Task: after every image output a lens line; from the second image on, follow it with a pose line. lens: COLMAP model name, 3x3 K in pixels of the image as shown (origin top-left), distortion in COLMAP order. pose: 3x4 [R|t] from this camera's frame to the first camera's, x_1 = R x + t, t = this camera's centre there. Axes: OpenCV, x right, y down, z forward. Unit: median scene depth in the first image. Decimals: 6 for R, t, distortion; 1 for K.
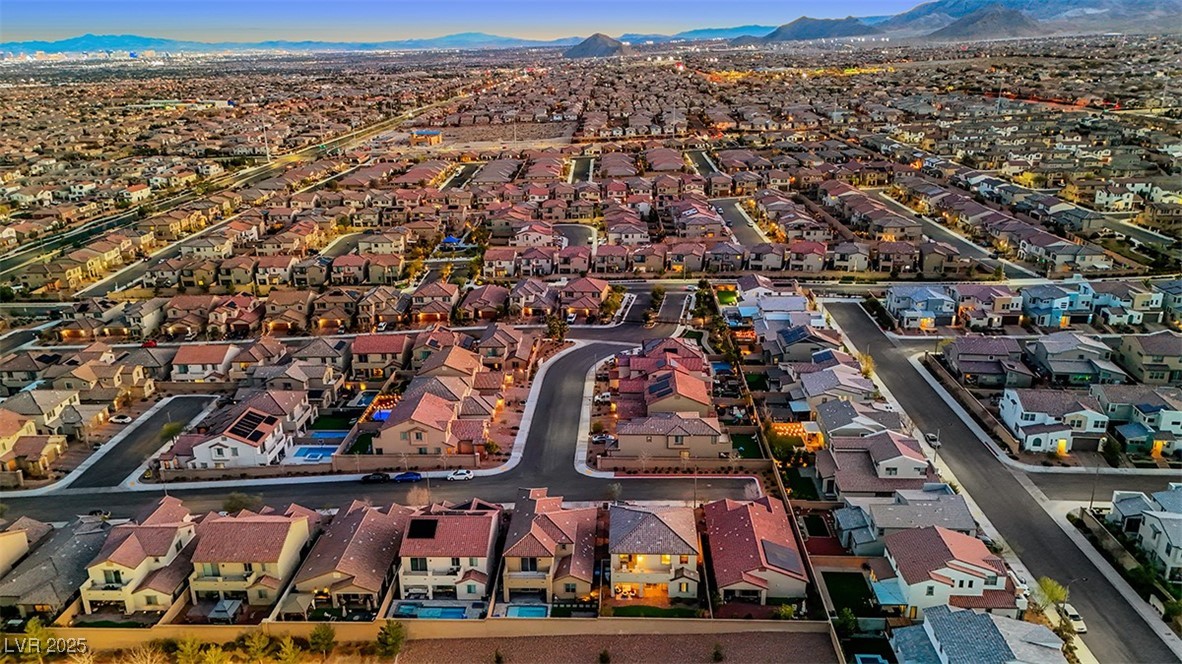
lens RADIAL K [[865.5, 0, 593.1], [0, 865.5, 335.9], [0, 0, 1]] dist [0.085475, -0.085988]
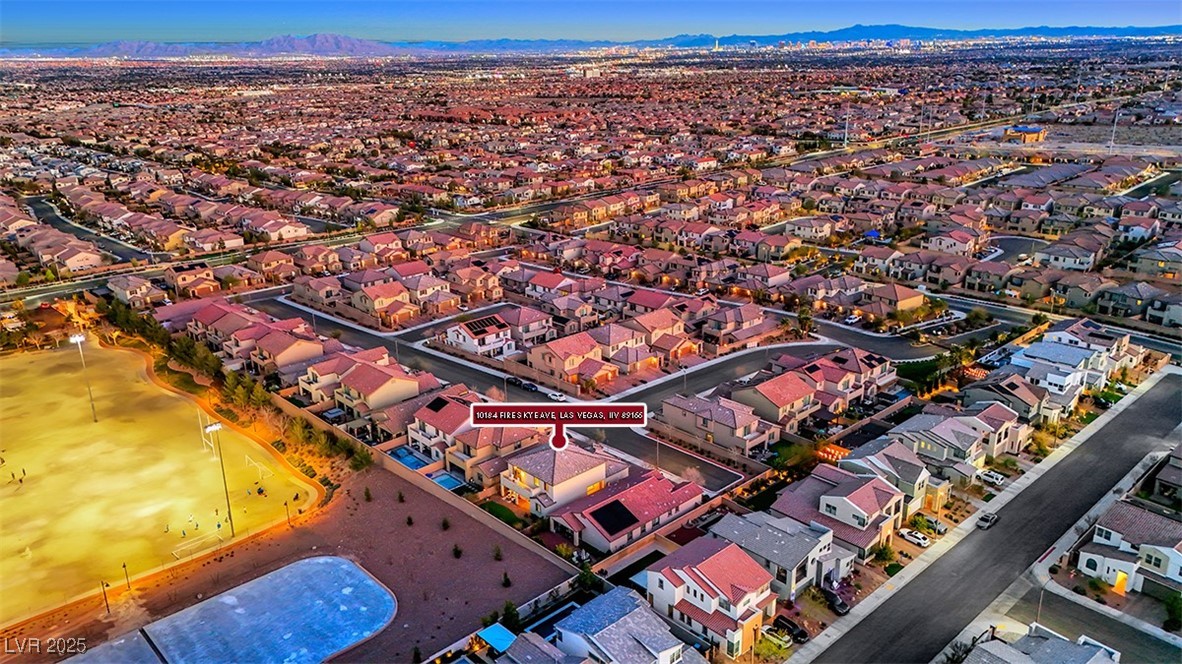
lens RADIAL K [[865.5, 0, 593.1], [0, 865.5, 335.9], [0, 0, 1]] dist [0.085475, -0.085988]
pose [[0.714334, 0.229653, -0.661050, 0.427329], [-0.221398, 0.970264, 0.097833, -0.034774], [0.663860, 0.076470, 0.743937, 0.072260]]
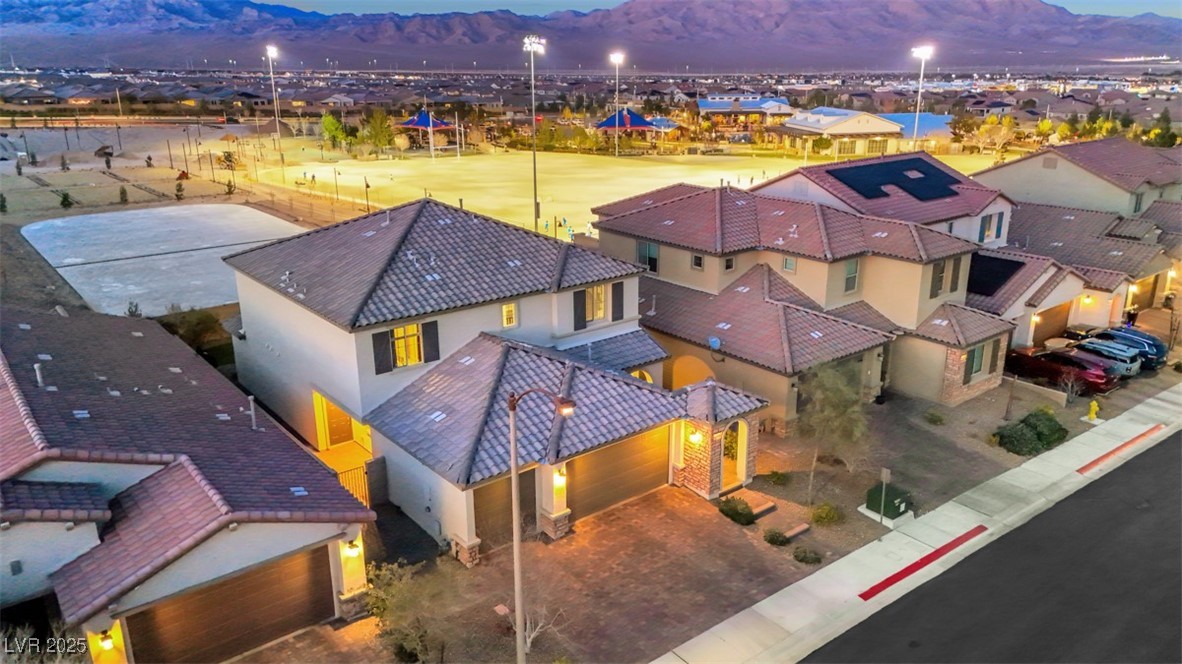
lens RADIAL K [[868.3, 0, 593.0], [0, 868.3, 334.5], [0, 0, 1]] dist [0.068233, -0.063364]
pose [[-0.756406, 0.217778, -0.616784, 0.105303], [-0.194307, 0.825571, 0.529790, 0.041331], [0.624576, 0.520581, -0.582152, 0.612046]]
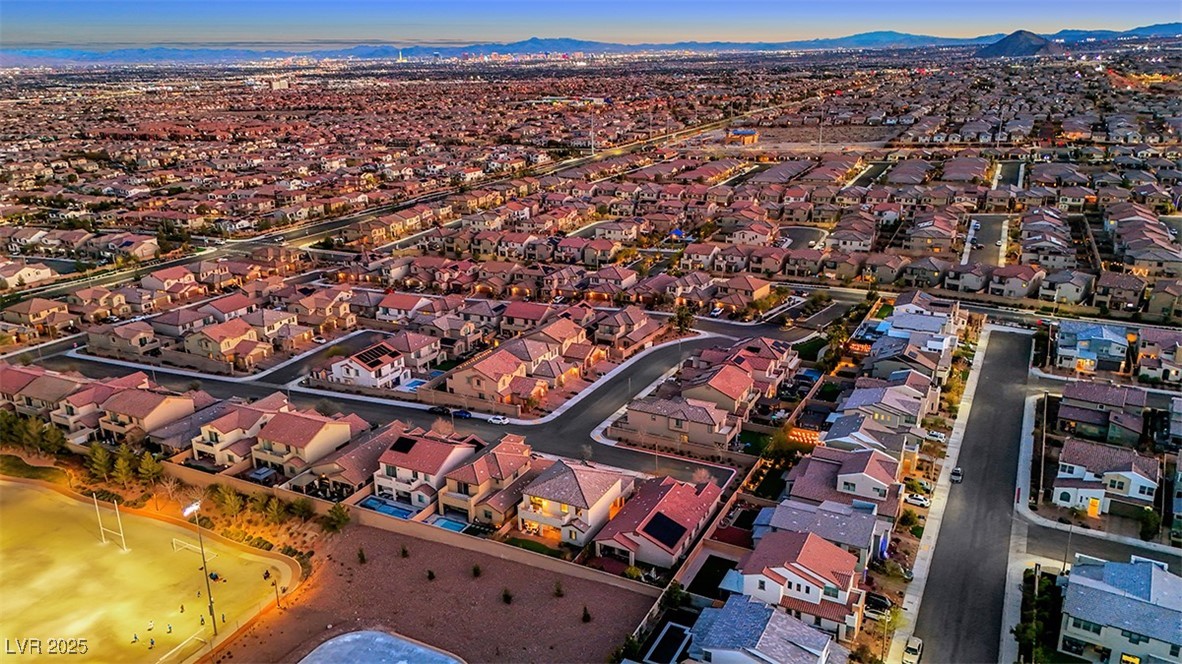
lens RADIAL K [[865.5, 0, 593.1], [0, 865.5, 335.9], [0, 0, 1]] dist [0.085475, -0.085988]
pose [[0.907748, 0.134613, -0.397332, 0.260808], [-0.134609, 0.990502, 0.028044, -0.001479], [0.397333, 0.028028, 0.917246, -0.015429]]
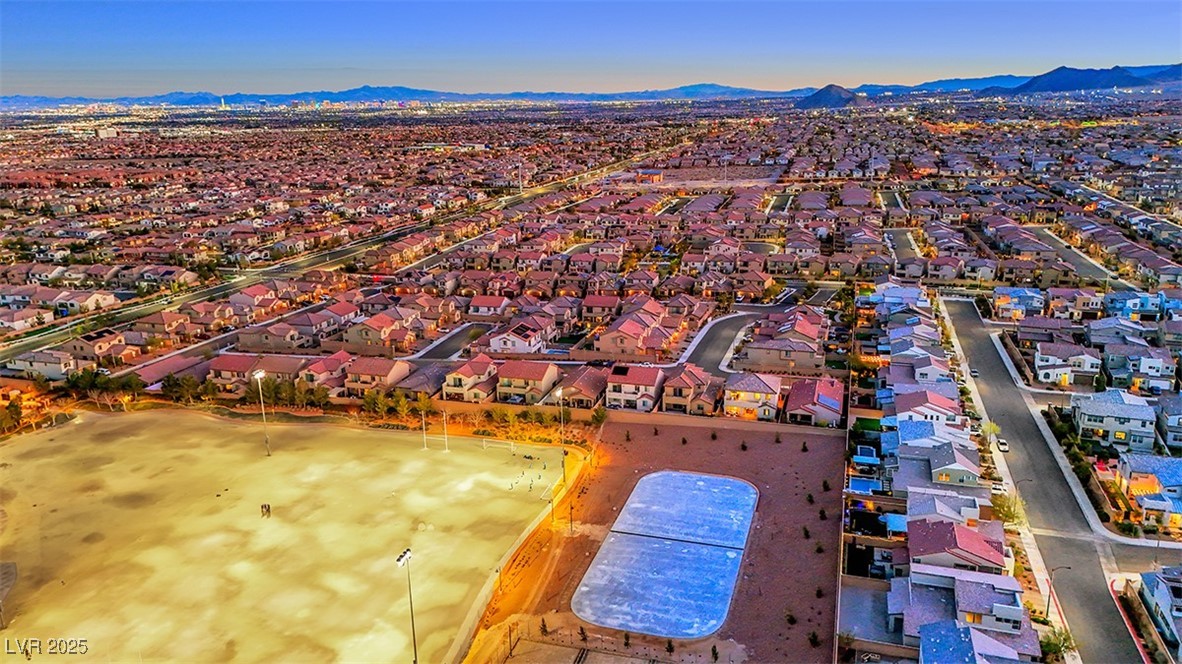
lens RADIAL K [[873.4, 0, 604.1], [0, 873.4, 332.0], [0, 0, 1]] dist [0.091917, -0.100239]
pose [[0.971058, 0.068382, -0.228847, 0.085663], [-0.081829, 0.995402, -0.049783, 0.117246], [0.224390, 0.067068, 0.972189, -0.367042]]
